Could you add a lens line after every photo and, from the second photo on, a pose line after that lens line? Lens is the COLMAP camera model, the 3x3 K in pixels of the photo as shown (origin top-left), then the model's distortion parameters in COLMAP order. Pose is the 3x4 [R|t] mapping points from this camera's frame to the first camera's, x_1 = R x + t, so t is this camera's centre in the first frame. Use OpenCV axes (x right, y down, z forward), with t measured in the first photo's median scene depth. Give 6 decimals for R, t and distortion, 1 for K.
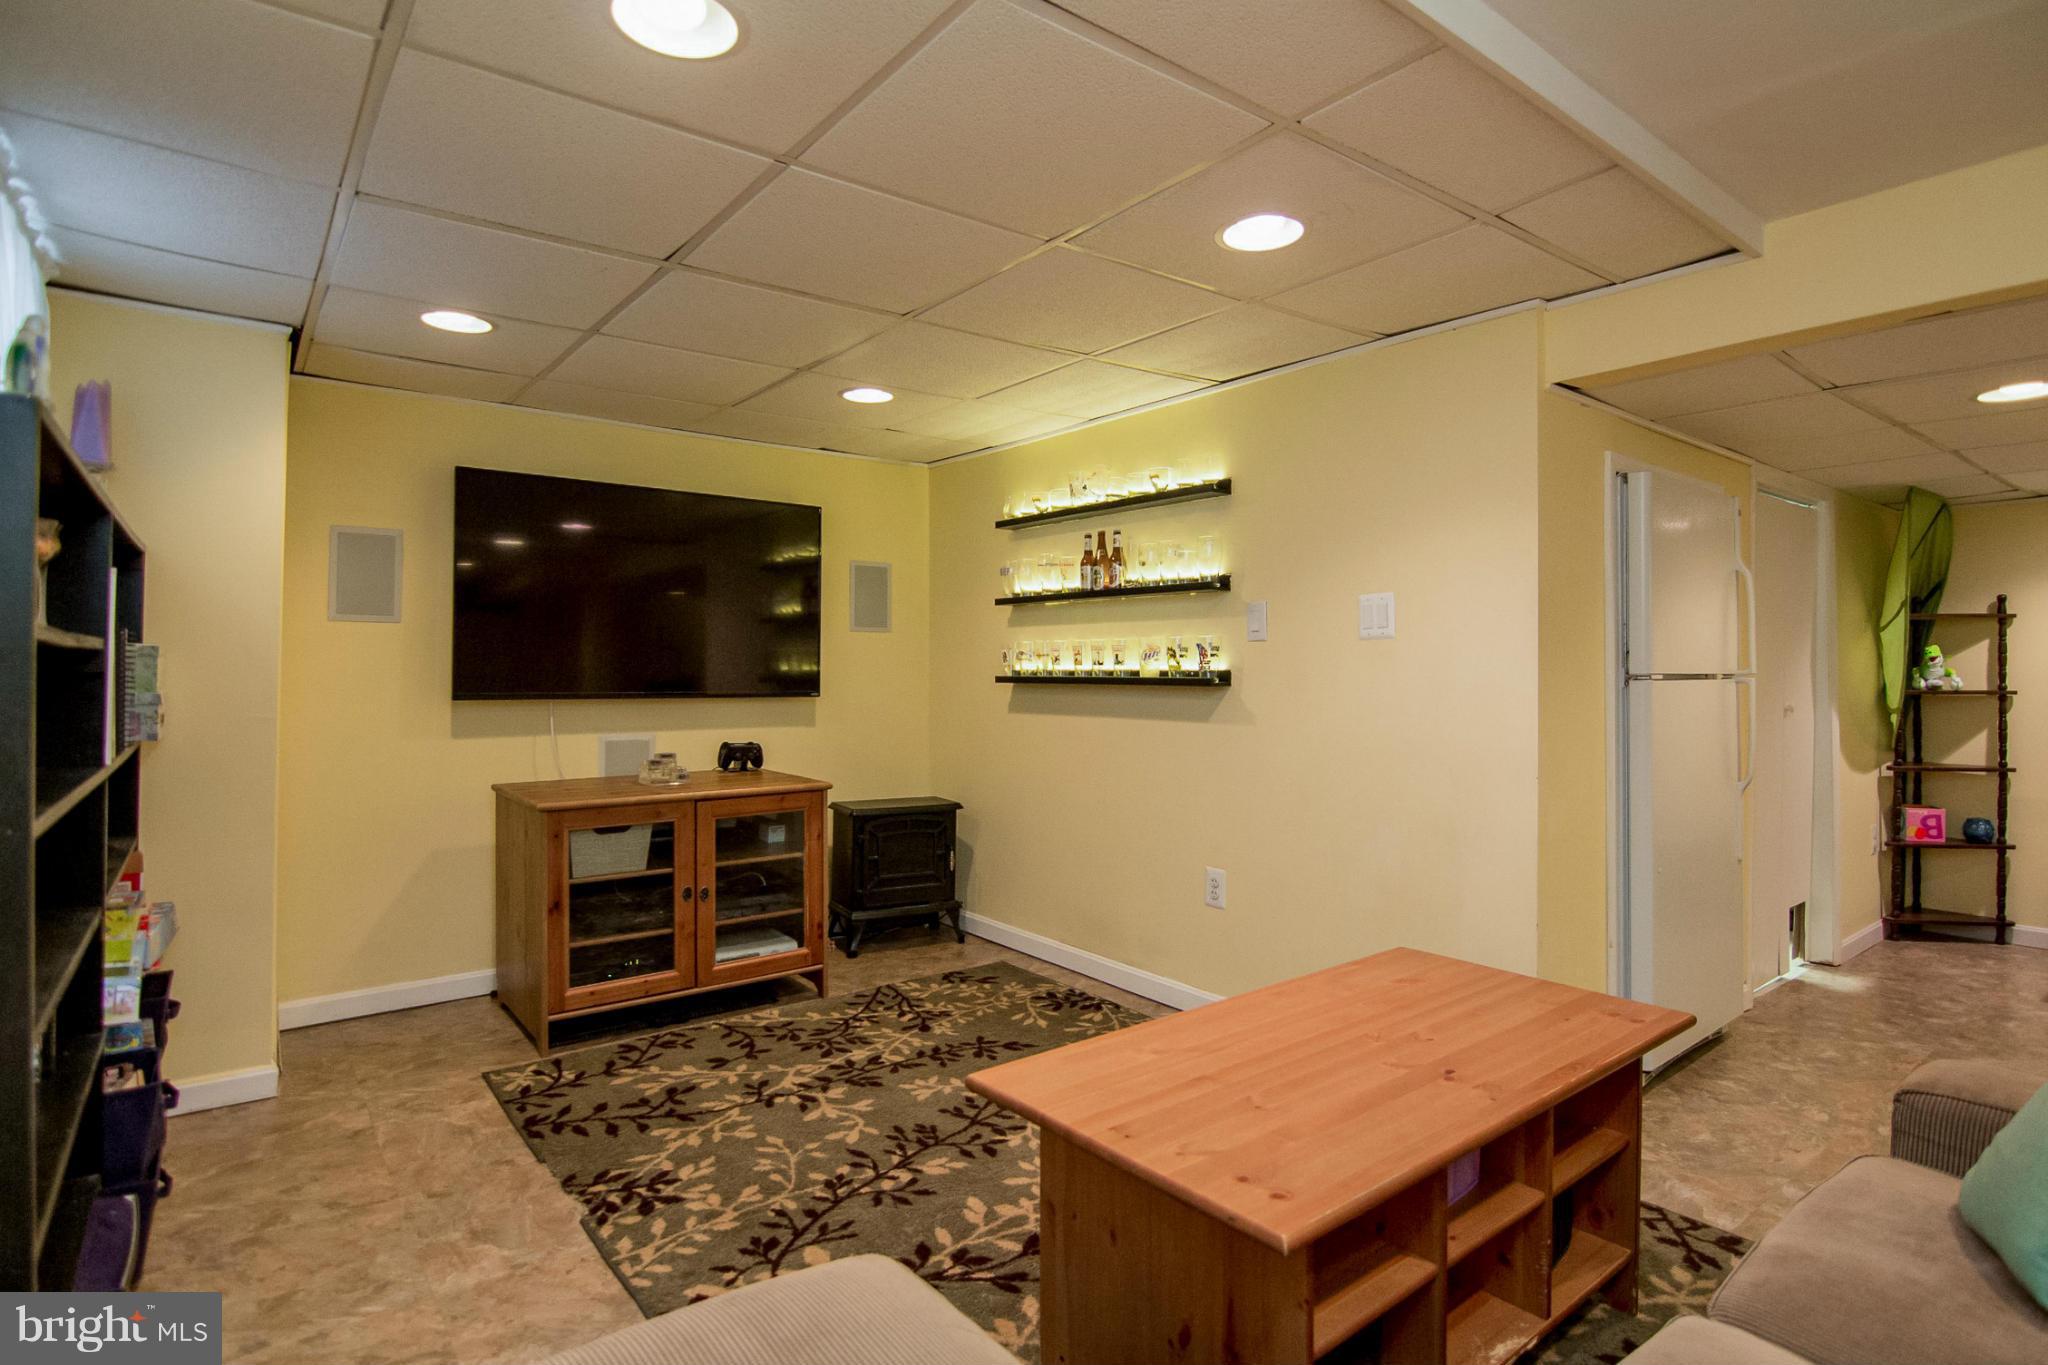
lens RADIAL K [[1053.2, 0, 1008.7], [0, 1053.2, 690.7], [0, 0, 1]] dist [-0.005252, -0.012652]
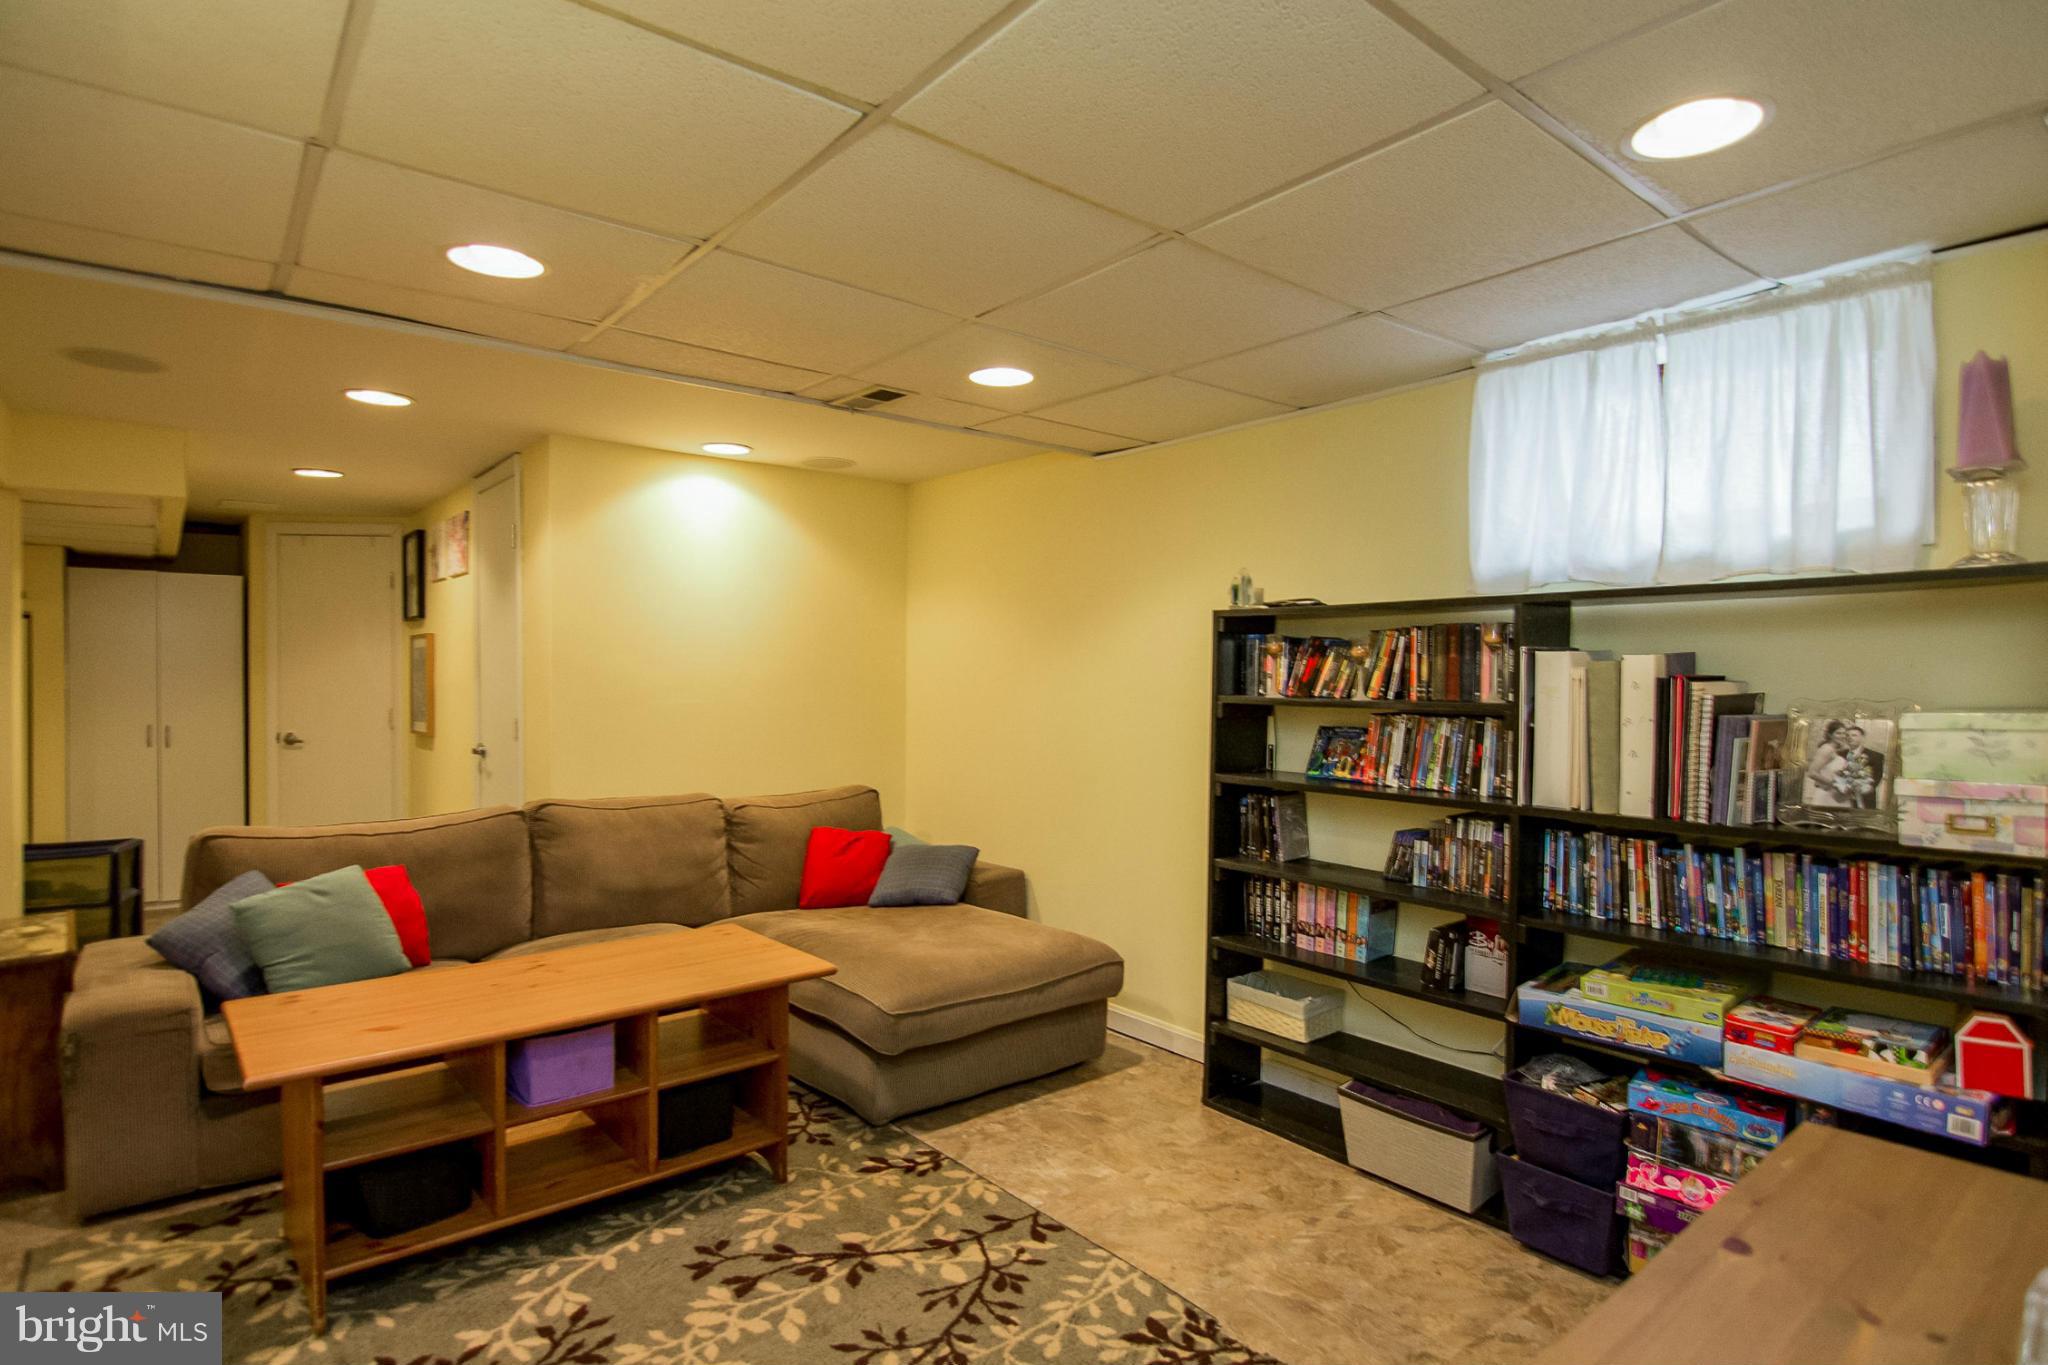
lens RADIAL K [[1051.2, 0, 1022.8], [0, 1051.2, 671.3], [0, 0, 1]] dist [-0.000098, -0.015819]
pose [[-0.999371, -0.006448, -0.034871, -0.139594], [-0.006934, 0.999880, 0.013850, -0.062206], [0.034778, 0.014083, -0.999296, 1.357110]]
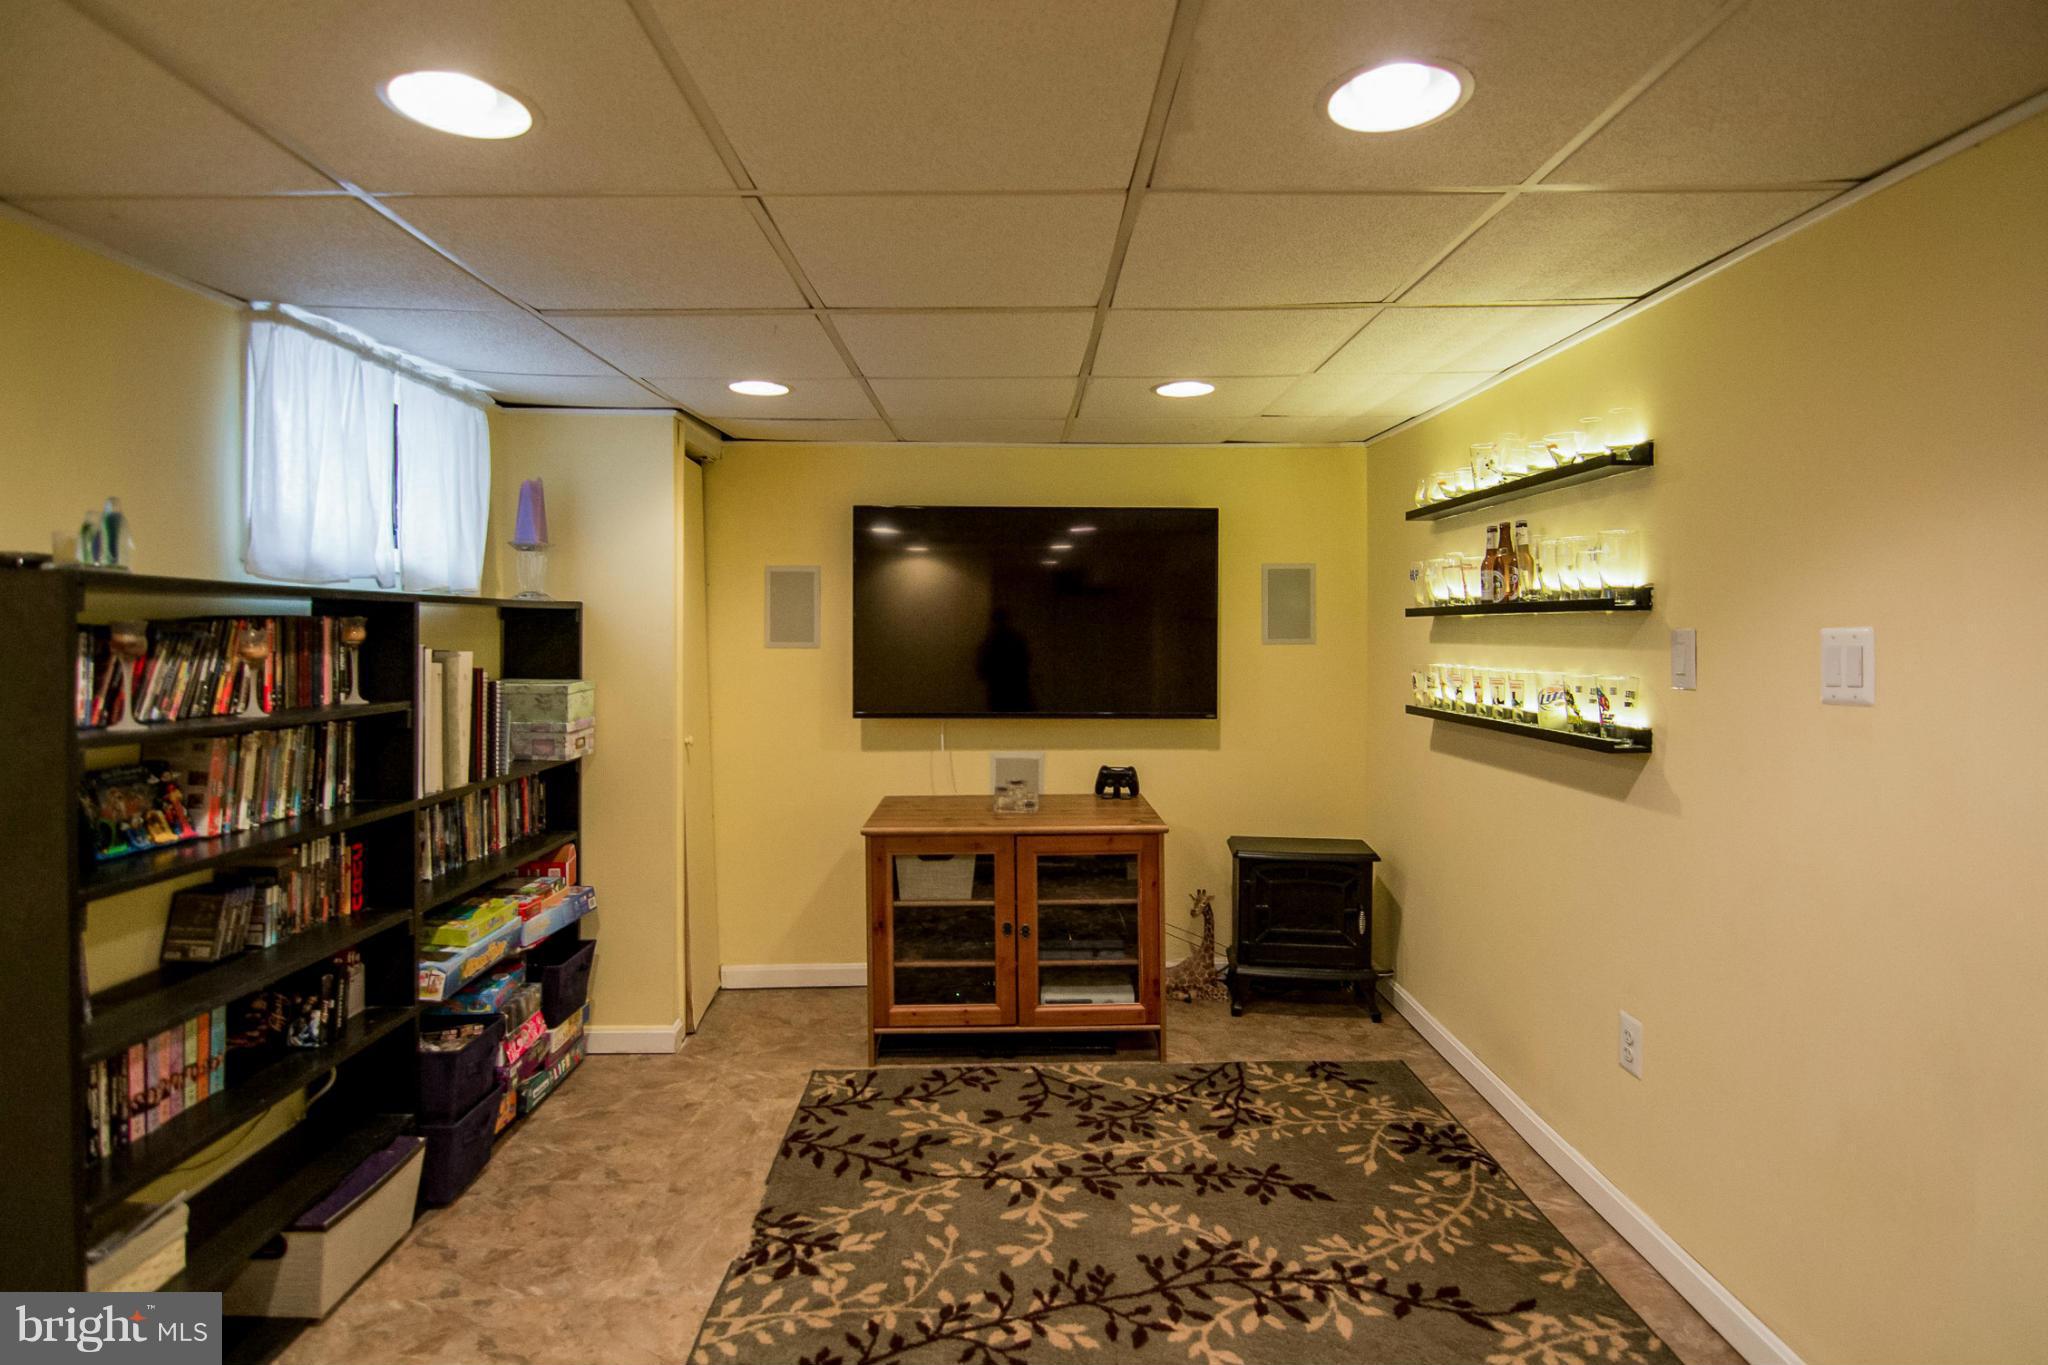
lens RADIAL K [[1051.2, 0, 1022.8], [0, 1051.2, 671.3], [0, 0, 1]] dist [-0.000098, -0.015819]
pose [[0.805594, 0.017315, -0.592215, 0.299993], [-0.006815, 0.999778, 0.019960, -0.070804], [0.592429, -0.012044, 0.805533, 0.242200]]
